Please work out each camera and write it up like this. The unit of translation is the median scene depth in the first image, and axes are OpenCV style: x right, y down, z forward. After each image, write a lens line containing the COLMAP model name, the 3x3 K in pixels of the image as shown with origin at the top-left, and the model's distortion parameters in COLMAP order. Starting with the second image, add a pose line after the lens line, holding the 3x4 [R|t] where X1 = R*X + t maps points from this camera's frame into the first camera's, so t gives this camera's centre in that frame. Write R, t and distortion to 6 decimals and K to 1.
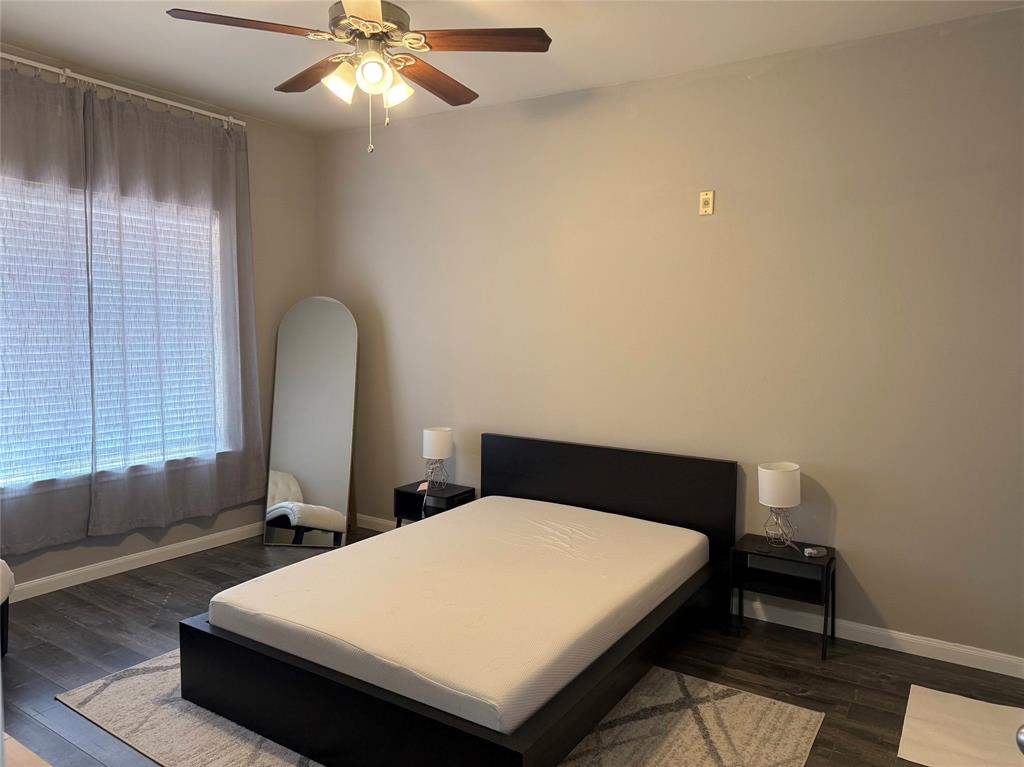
lens RADIAL K [[719.8, 0, 515.0], [0, 719.8, 379.3], [0, 0, 1]] dist [0.048105, -0.059542]
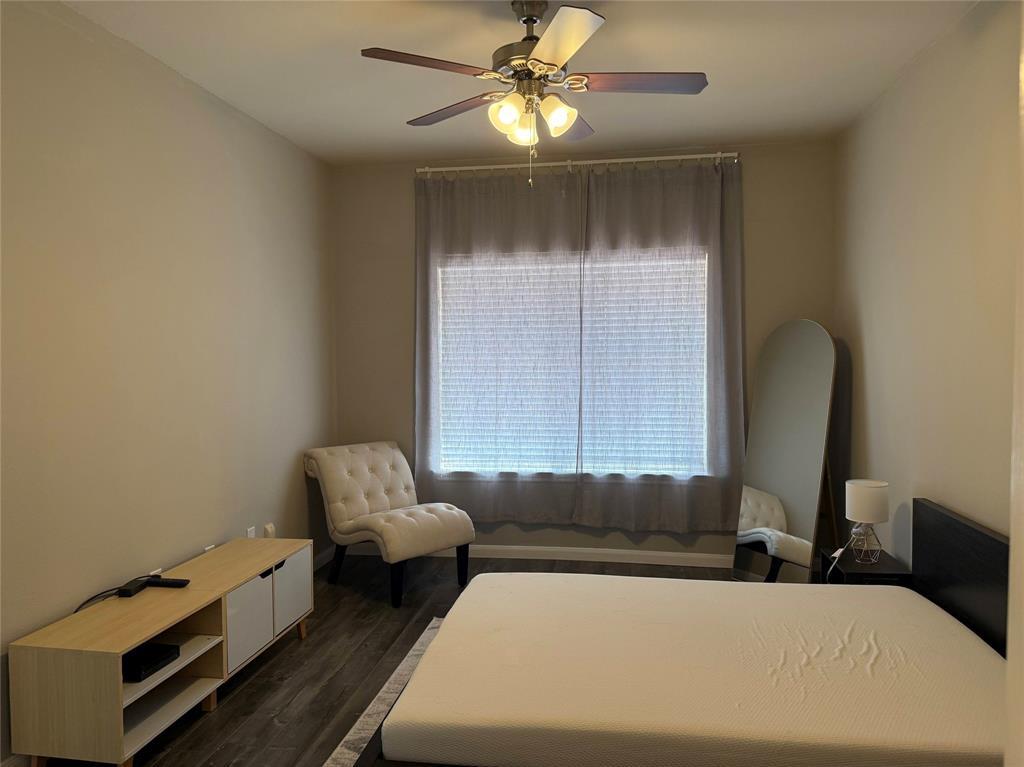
lens RADIAL K [[719.8, 0, 514.3], [0, 719.8, 389.4], [0, 0, 1]] dist [0.048105, -0.059542]
pose [[0.391044, 0.018175, -0.920192, 0.507108], [-0.053958, 0.998538, -0.003207, -0.006564], [0.918789, 0.050905, 0.391453, 0.390188]]
